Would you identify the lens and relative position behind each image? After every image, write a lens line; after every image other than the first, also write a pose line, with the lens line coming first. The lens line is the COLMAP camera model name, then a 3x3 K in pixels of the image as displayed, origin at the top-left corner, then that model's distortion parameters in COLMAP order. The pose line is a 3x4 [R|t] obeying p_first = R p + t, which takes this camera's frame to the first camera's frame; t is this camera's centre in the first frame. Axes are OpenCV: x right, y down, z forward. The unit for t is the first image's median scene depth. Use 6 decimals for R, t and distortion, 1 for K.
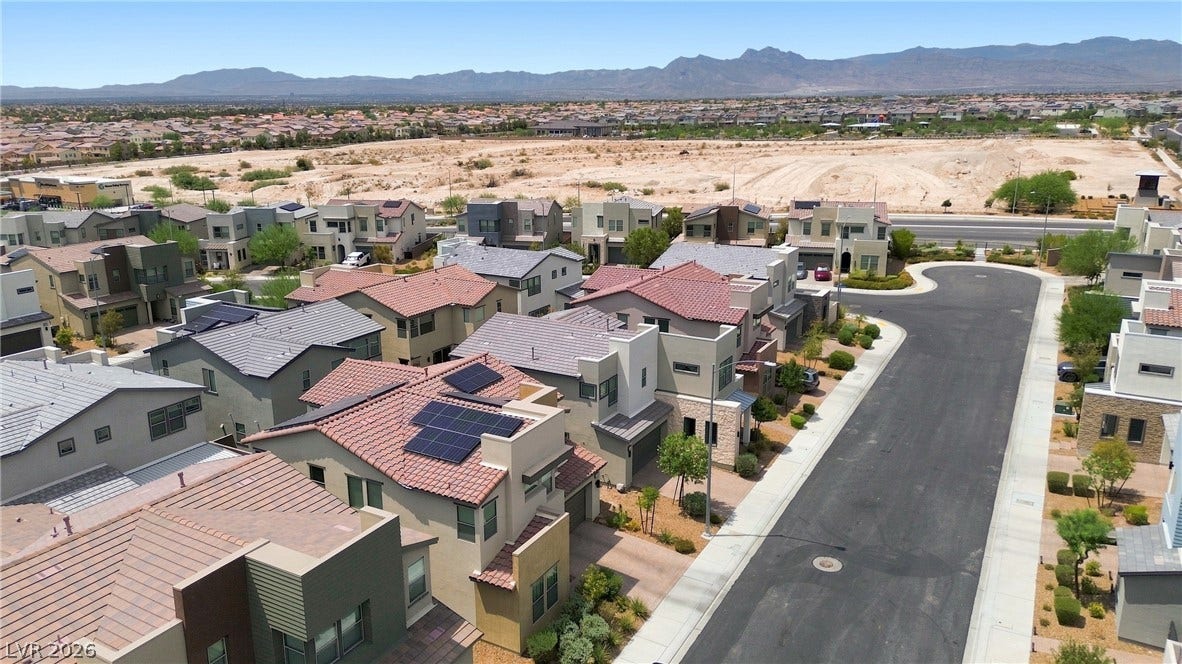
lens RADIAL K [[832.6, 0, 592.0], [0, 832.6, 335.9], [0, 0, 1]] dist [0.082752, -0.095464]
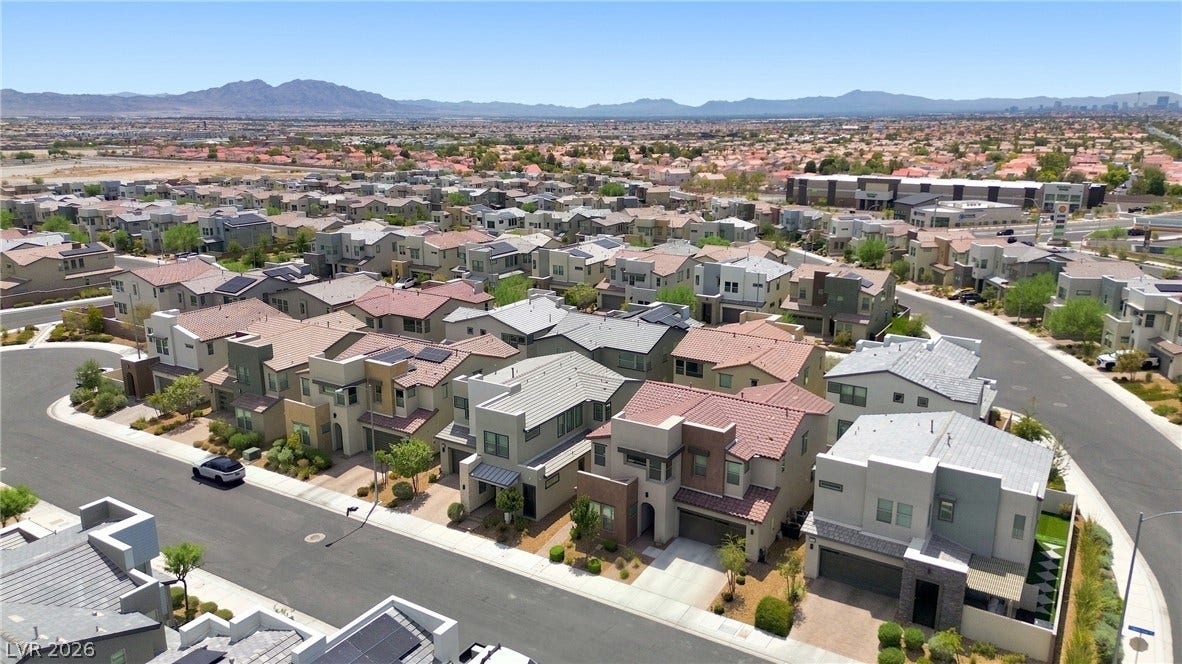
lens RADIAL K [[832.6, 0, 589.2], [0, 832.6, 336.8], [0, 0, 1]] dist [0.082752, -0.095464]
pose [[-0.054933, 0.264619, -0.962787, 0.587316], [-0.265573, 0.925639, 0.269561, -0.210526], [0.962524, 0.270498, 0.019428, 0.508107]]
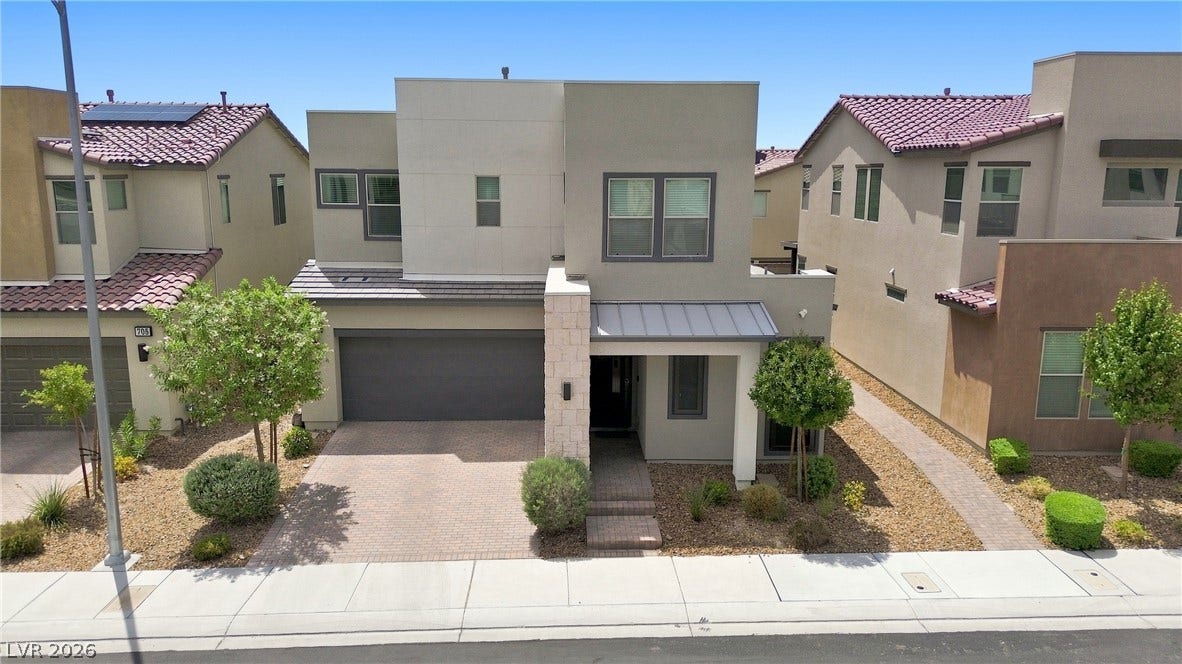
lens RADIAL K [[832.6, 0, 588.9], [0, 832.6, 332.5], [0, 0, 1]] dist [0.082752, -0.095464]
pose [[0.512499, 0.171582, -0.841370, 0.201783], [-0.237165, 0.970003, 0.053352, 0.036566], [0.825286, 0.172200, 0.537819, 0.390124]]
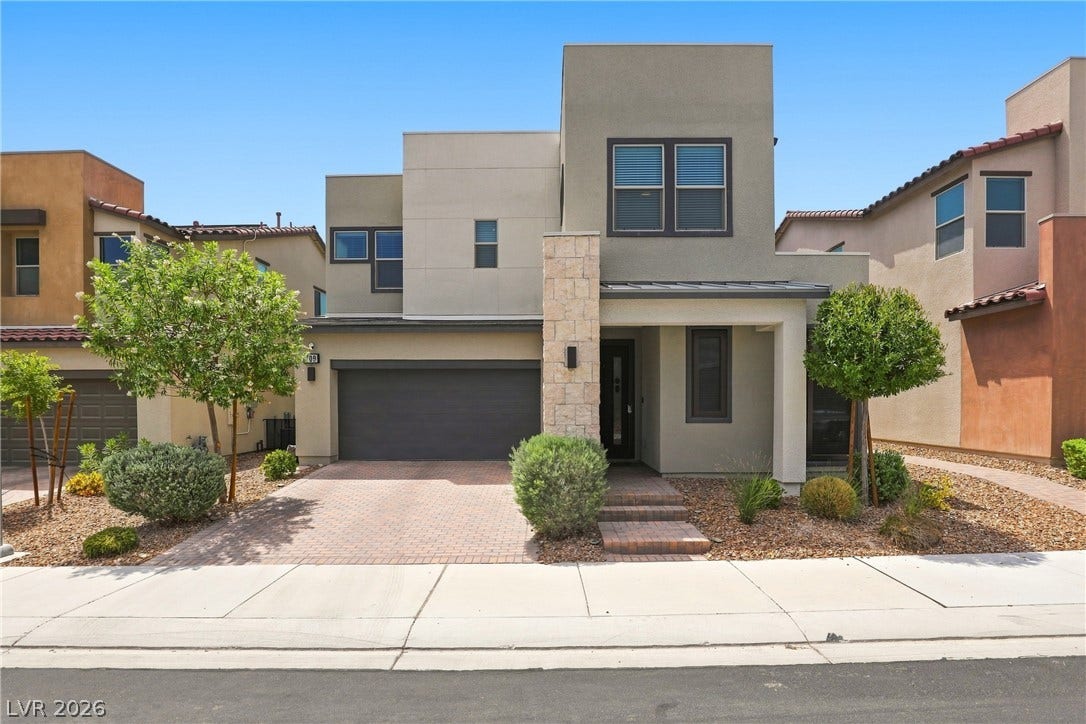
lens RADIAL K [[531.2, 0, 537.5], [0, 531.2, 412.1], [0, 0, 1]] dist [-0.036097, 0.002869]
pose [[0.469492, 0.023724, -0.882618, 0.143193], [-0.233319, 0.967439, -0.098105, 0.070143], [0.851551, 0.251991, 0.459740, 0.430255]]
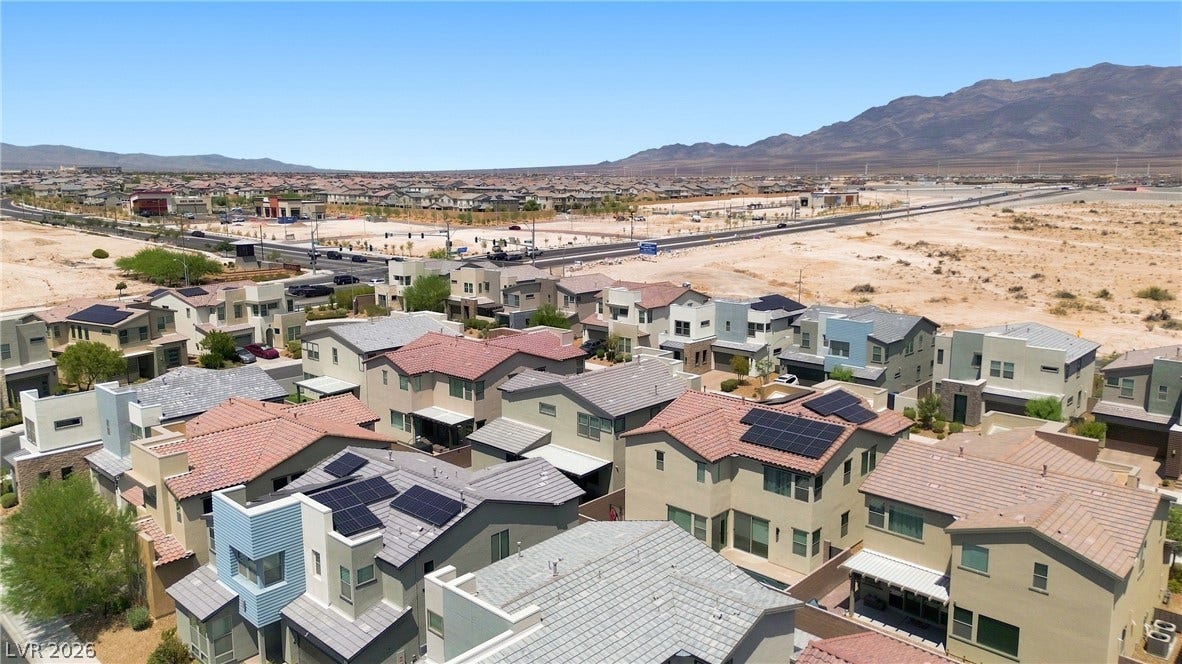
lens RADIAL K [[832.6, 0, 592.9], [0, 832.6, 333.8], [0, 0, 1]] dist [0.082752, -0.095464]
pose [[0.238738, -0.174738, 0.955233, -0.574606], [0.260735, 0.959091, 0.110280, -0.100472], [-0.935426, 0.222735, 0.274532, 0.333089]]
